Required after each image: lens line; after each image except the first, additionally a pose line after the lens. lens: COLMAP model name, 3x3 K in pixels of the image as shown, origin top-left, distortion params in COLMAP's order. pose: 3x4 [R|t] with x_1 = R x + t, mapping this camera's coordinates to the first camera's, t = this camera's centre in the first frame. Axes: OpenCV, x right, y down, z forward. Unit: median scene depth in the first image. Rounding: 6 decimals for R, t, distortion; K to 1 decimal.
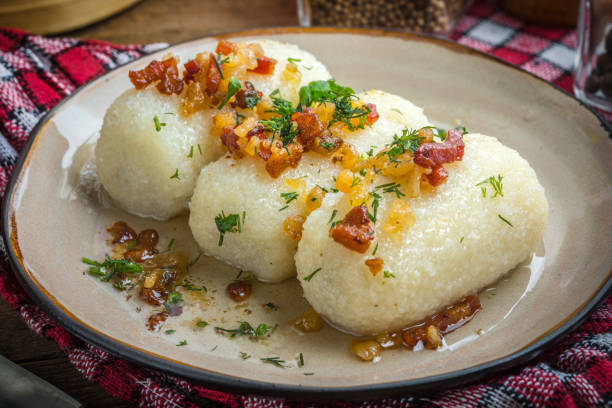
lens RADIAL K [[2464.1, 0, 308.5], [0, 2464.1, 203.5], [0, 0, 1]] dist [0.063018, 0.000000]
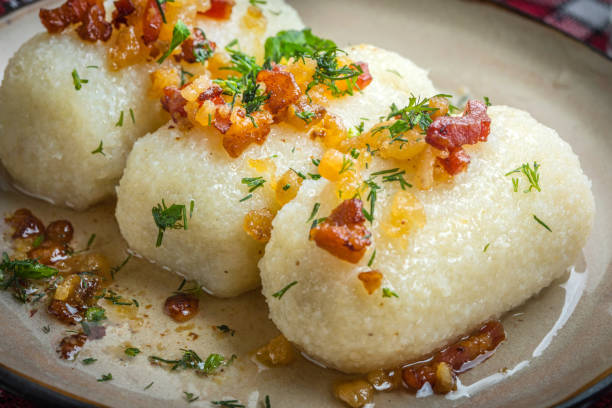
lens RADIAL K [[2569.0, 0, 305.7], [0, 2569.0, 210.6], [0, 0, 1]] dist [-0.183777, 0.000000]
pose [[0.998501, 0.027782, 0.047161, -0.028265], [-0.028420, 0.999513, 0.012915, -0.004929], [-0.046779, -0.014236, 0.998804, 0.224490]]
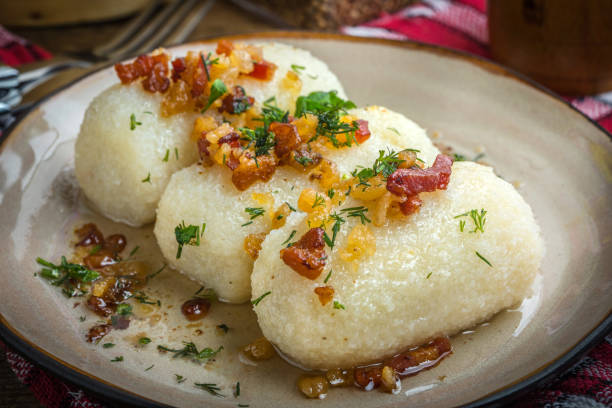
lens RADIAL K [[2464.1, 0, 307.3], [0, 2464.1, 201.6], [0, 0, 1]] dist [0.063018, 0.000000]
pose [[0.987098, 0.088495, -0.133441, 0.133929], [-0.090247, 0.995894, -0.007129, -0.001871], [0.132262, 0.019080, 0.991031, 0.090251]]
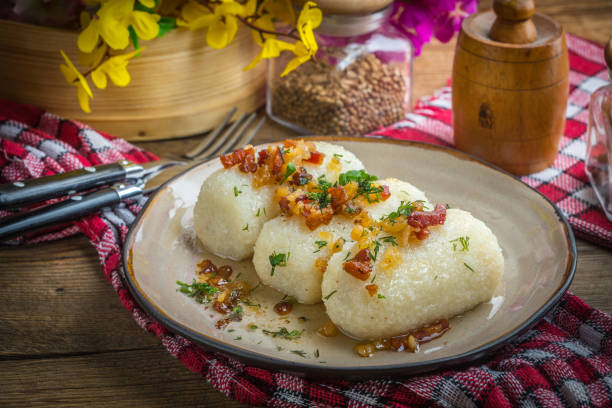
lens RADIAL K [[2464.1, 0, 336.0], [0, 2464.1, 206.7], [0, 0, 1]] dist [0.063018, 0.000000]
pose [[0.995549, 0.053147, -0.077825, 0.111601], [-0.059614, 0.994742, -0.083274, 0.094831], [0.072990, 0.087543, 0.993483, -0.430117]]
